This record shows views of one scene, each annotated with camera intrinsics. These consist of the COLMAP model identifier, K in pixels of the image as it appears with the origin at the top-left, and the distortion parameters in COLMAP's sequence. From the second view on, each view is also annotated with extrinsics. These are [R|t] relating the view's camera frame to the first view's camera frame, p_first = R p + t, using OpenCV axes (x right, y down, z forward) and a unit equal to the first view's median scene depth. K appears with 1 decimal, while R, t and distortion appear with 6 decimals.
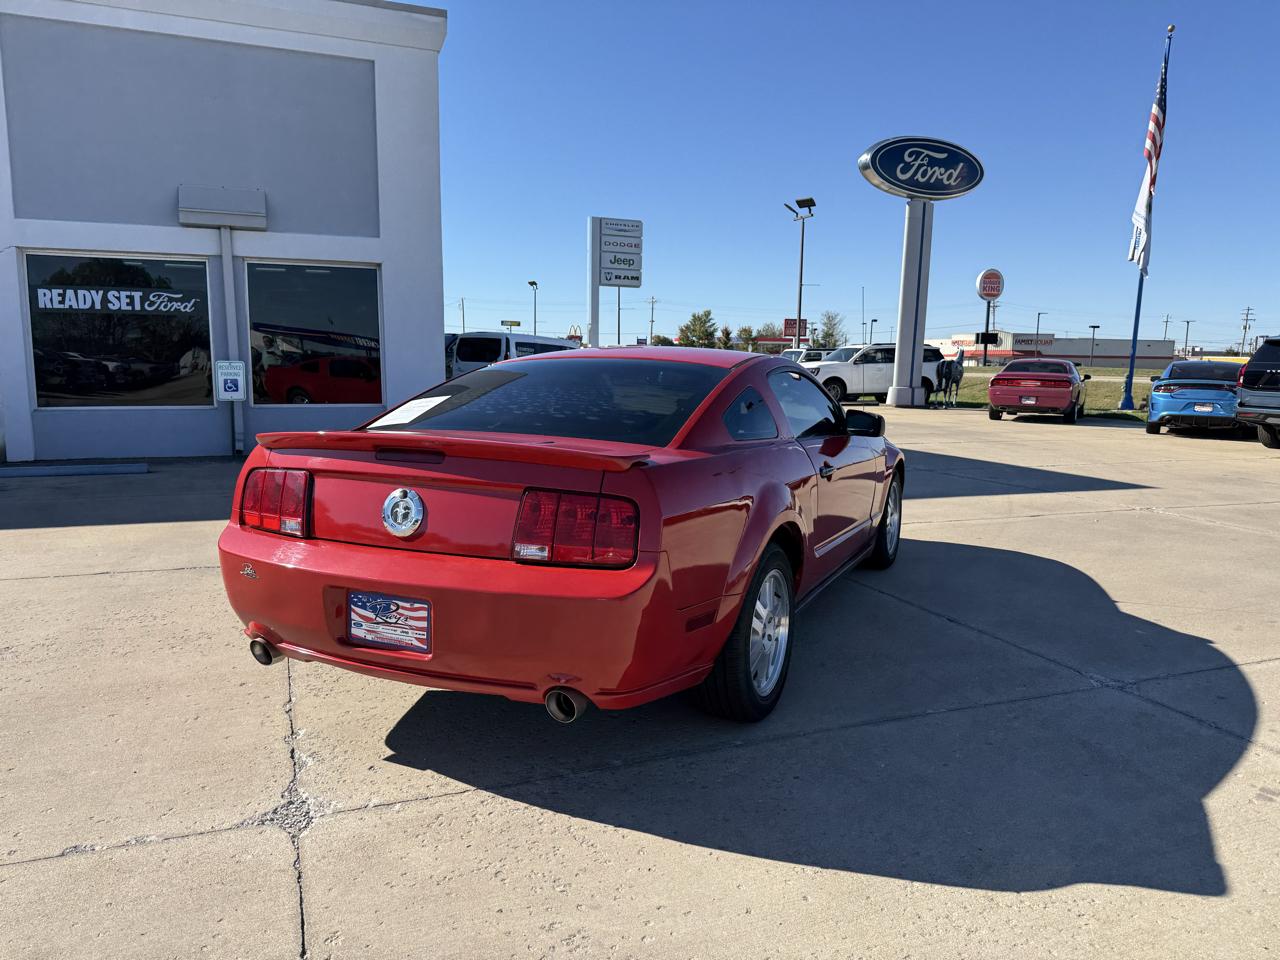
lens RADIAL K [[896.0, 0, 649.4], [0, 896.0, 493.6], [0, 0, 1]] dist [0.067767, -0.094575]
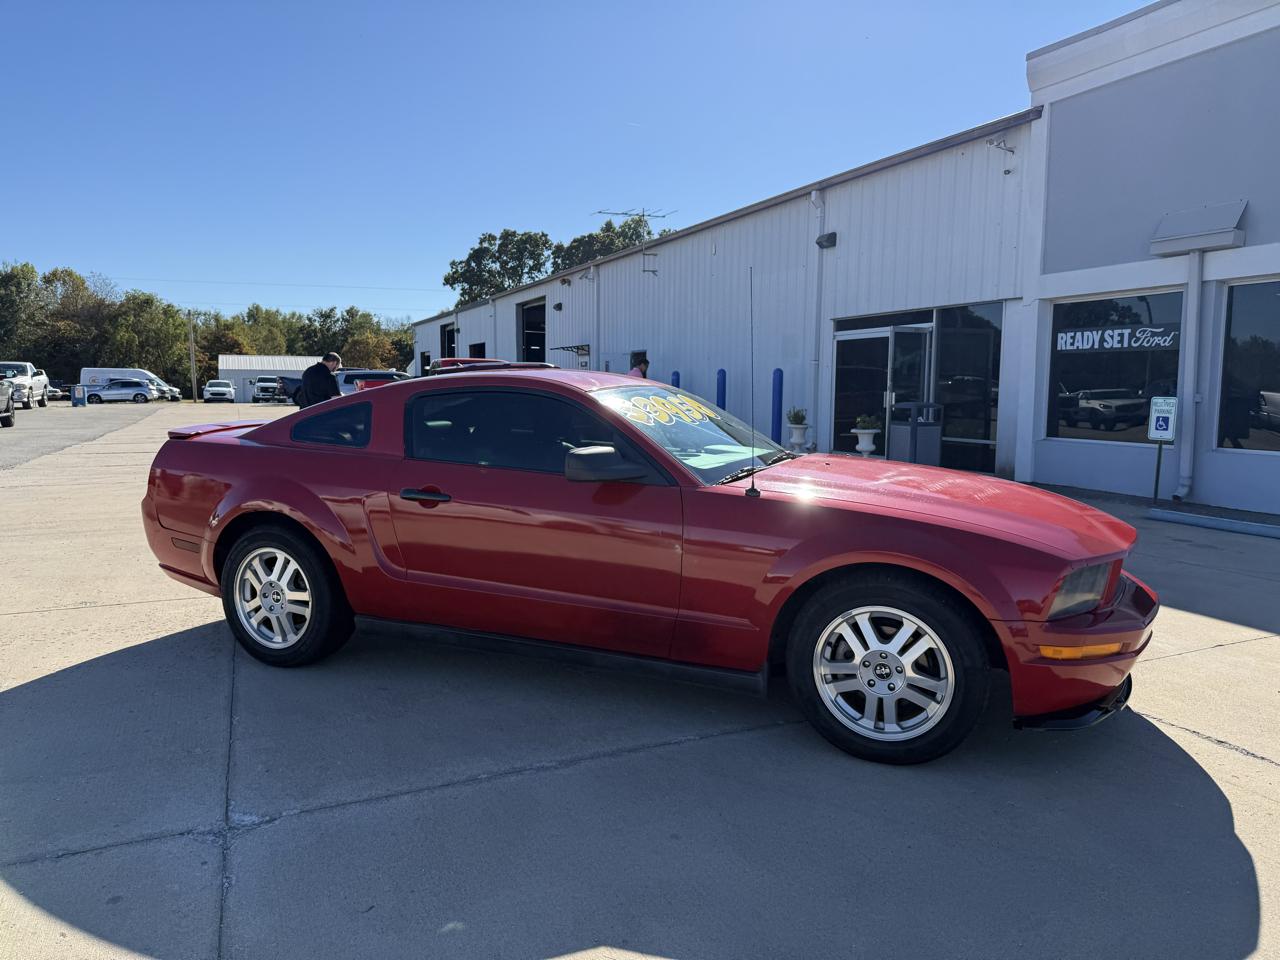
lens RADIAL K [[896.0, 0, 648.3], [0, 896.0, 478.4], [0, 0, 1]] dist [0.067767, -0.094575]
pose [[0.027863, 0.088984, -0.995643, 0.447561], [-0.154810, 0.984397, 0.083647, -0.062331], [0.987551, 0.151805, 0.041203, 0.466844]]
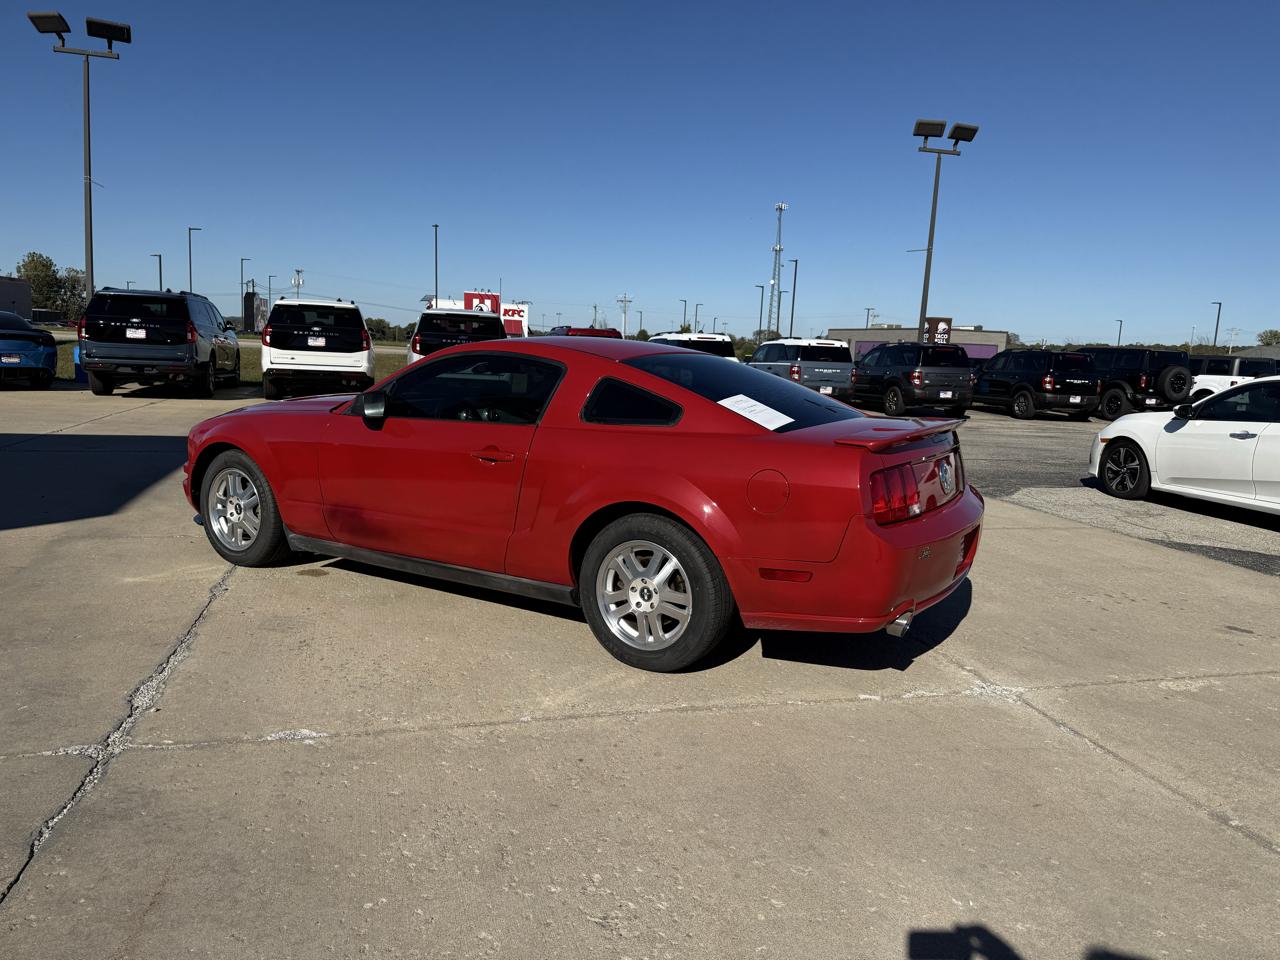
lens RADIAL K [[896.0, 0, 649.2], [0, 896.0, 493.5], [0, 0, 1]] dist [0.067767, -0.094575]
pose [[0.112336, -0.172412, 0.978598, -0.465977], [0.103603, 0.981497, 0.161030, -0.062865], [-0.988255, 0.083296, 0.128120, 0.345623]]
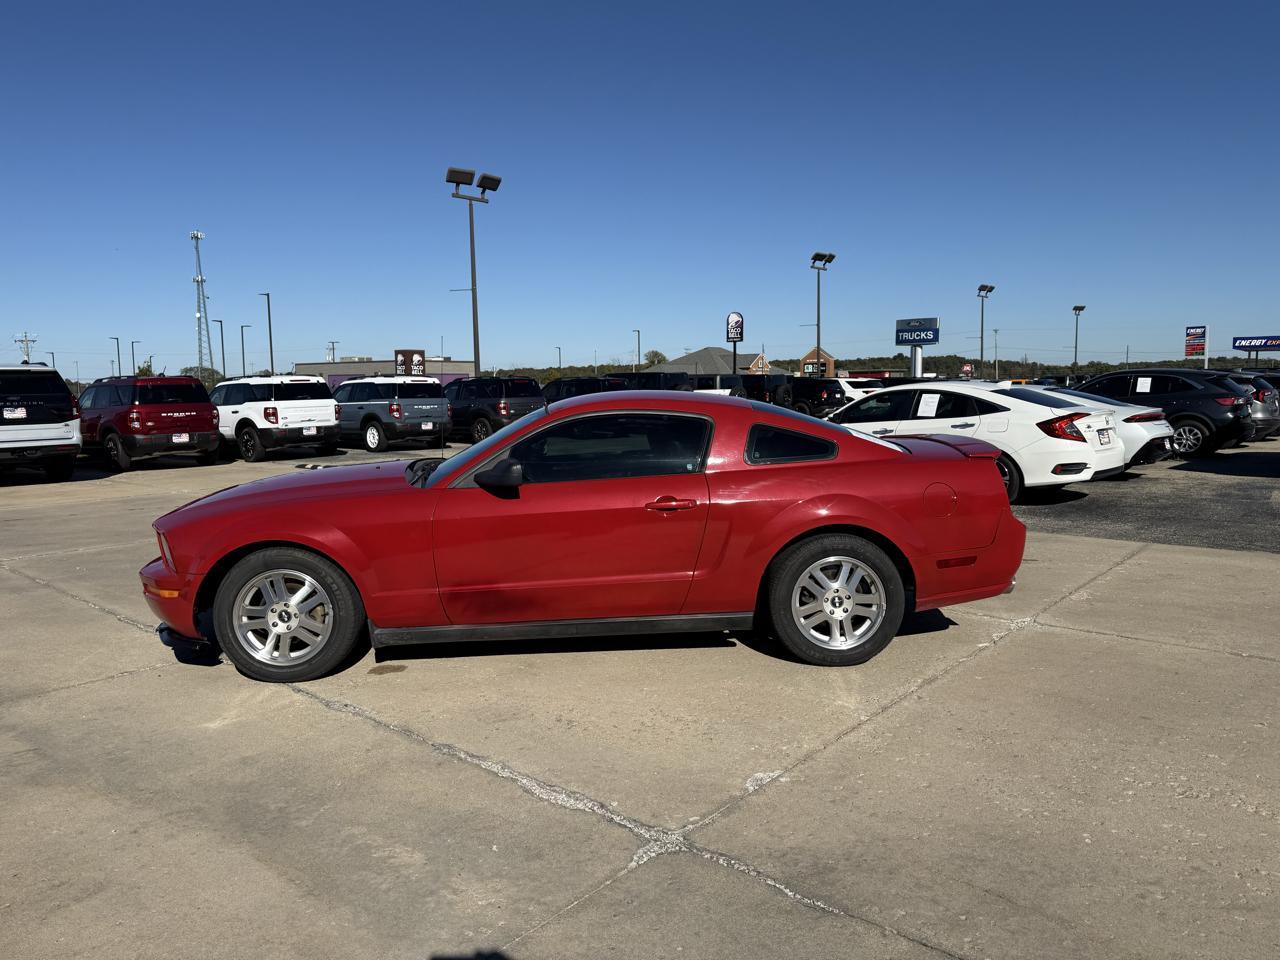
lens RADIAL K [[896.0, 0, 646.7], [0, 896.0, 478.9], [0, 0, 1]] dist [0.067767, -0.094575]
pose [[-0.462195, -0.102287, 0.880859, -0.450147], [0.138300, 0.972856, 0.185538, -0.115650], [-0.875927, 0.207578, -0.435503, 0.657824]]
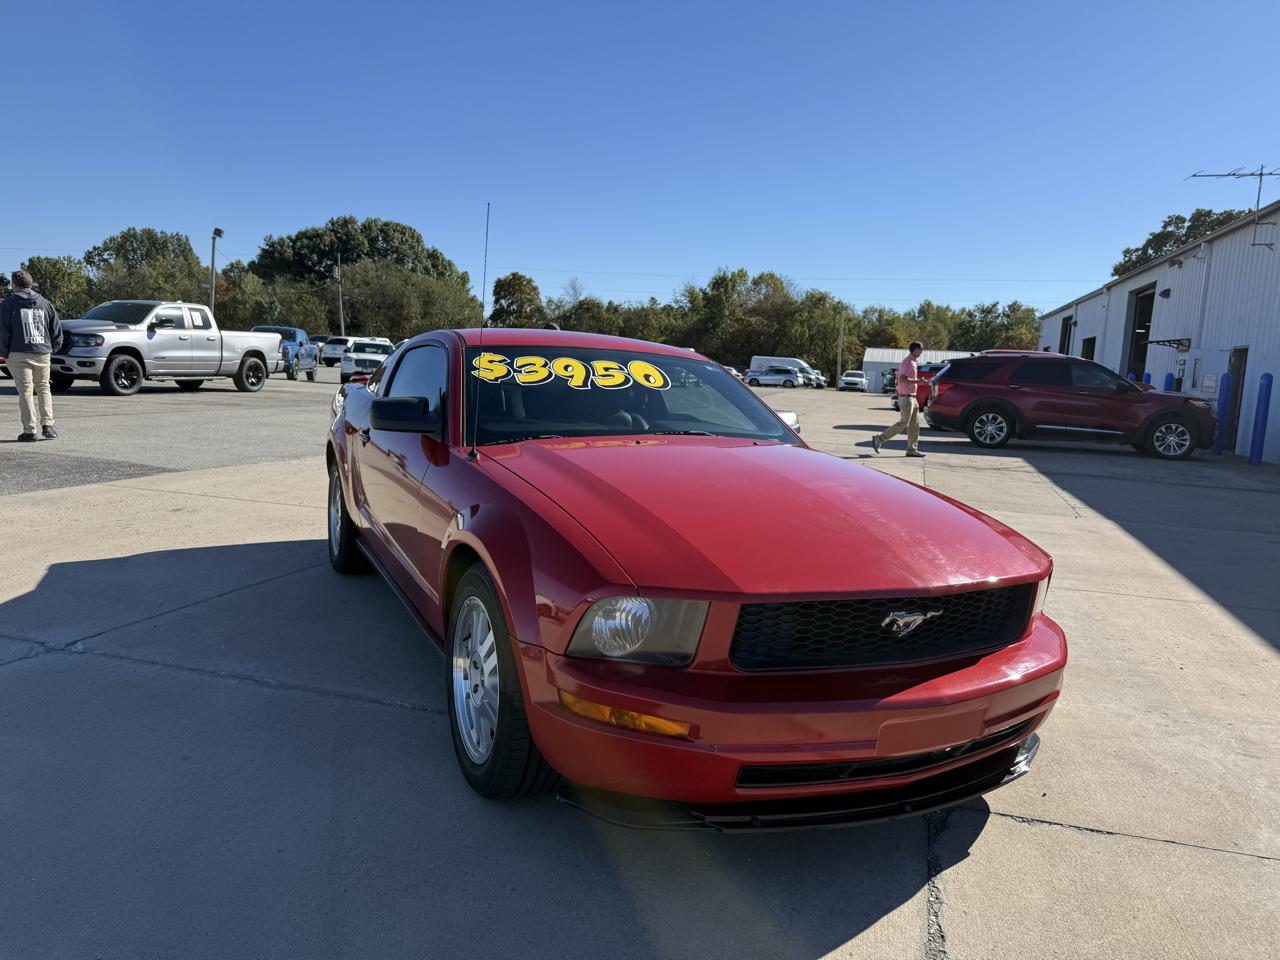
lens RADIAL K [[896.0, 0, 643.5], [0, 896.0, 482.5], [0, 0, 1]] dist [0.067767, -0.094575]
pose [[-0.631710, 0.054421, -0.773292, 0.316893], [-0.179007, 0.960333, 0.213817, -0.100550], [0.754254, 0.273495, -0.596910, 0.739622]]
